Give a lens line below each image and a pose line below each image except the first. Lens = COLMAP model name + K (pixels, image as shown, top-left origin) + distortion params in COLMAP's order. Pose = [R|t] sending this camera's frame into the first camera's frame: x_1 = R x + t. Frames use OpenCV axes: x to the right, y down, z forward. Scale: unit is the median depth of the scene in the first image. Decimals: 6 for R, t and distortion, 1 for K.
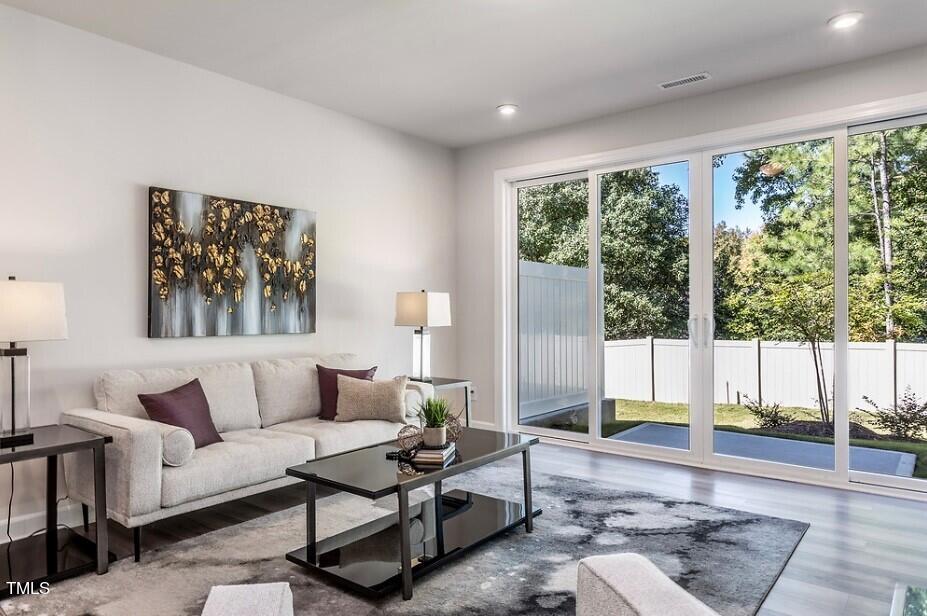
lens RADIAL K [[606.6, 0, 463.5], [0, 606.6, 308.0], [0, 0, 1]] dist [0.001189, 0.001117]
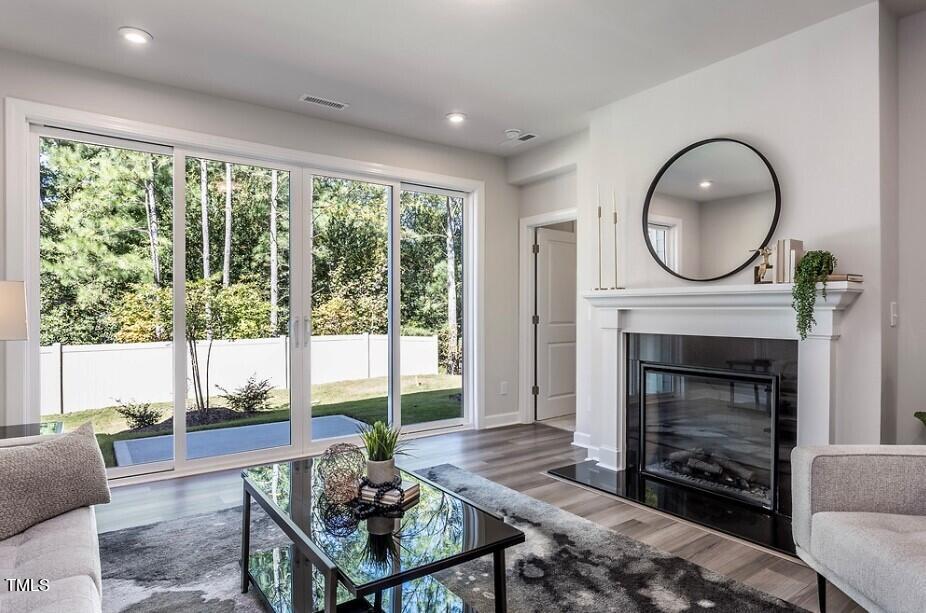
lens RADIAL K [[527.4, 0, 466.9], [0, 527.4, 324.3], [0, 0, 1]] dist [-0.000115, -0.000090]
pose [[0.266414, -0.019164, 0.963668, -0.487720], [-0.003678, 0.999775, 0.020899, 0.001523], [-0.963852, -0.009112, 0.266284, 0.506360]]
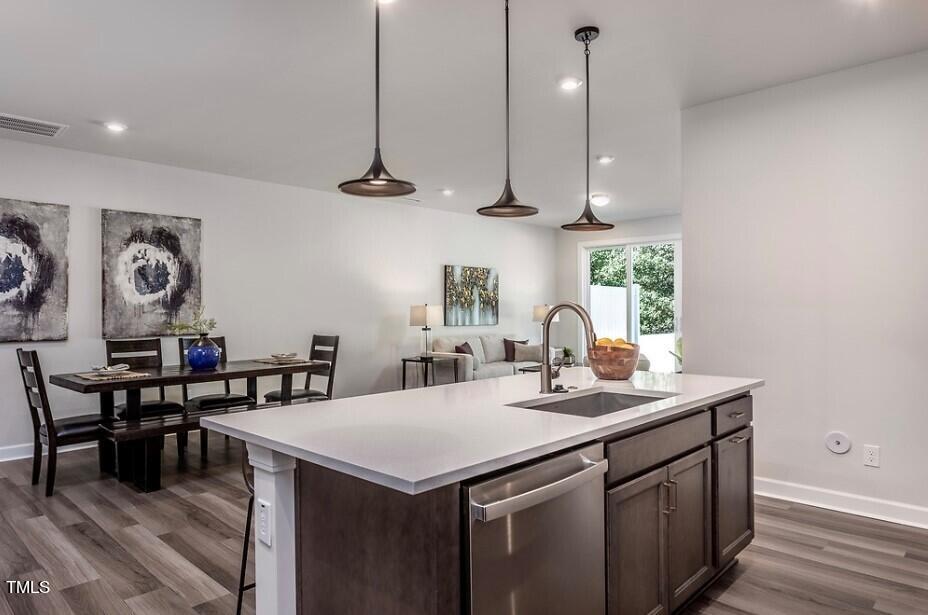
lens RADIAL K [[607.3, 0, 464.0], [0, 607.3, 307.5], [0, 0, 1]] dist [0.001189, 0.001117]
pose [[0.997041, -0.002365, -0.076835, -0.219677], [0.002241, 0.999996, -0.001691, -0.018547], [0.076839, 0.001514, 0.997042, -1.297200]]
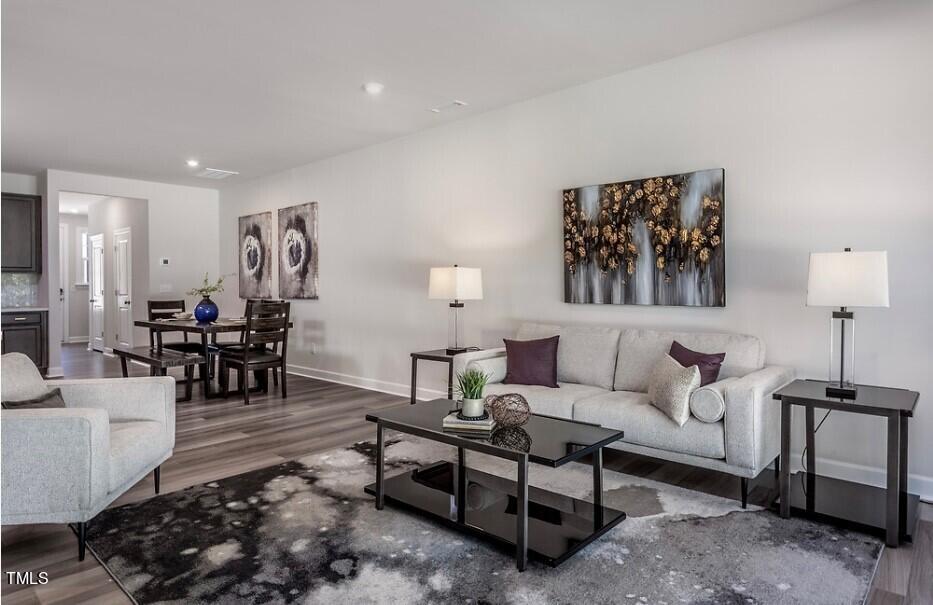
lens RADIAL K [[537.2, 0, 466.5], [0, 537.2, 302.5], [0, 0, 1]] dist [-0.004428, -0.000193]
pose [[-0.063108, 0.041639, -0.997138, 0.606771], [0.013183, 0.999077, 0.040886, -0.002553], [0.997920, -0.010565, -0.063599, 0.751841]]
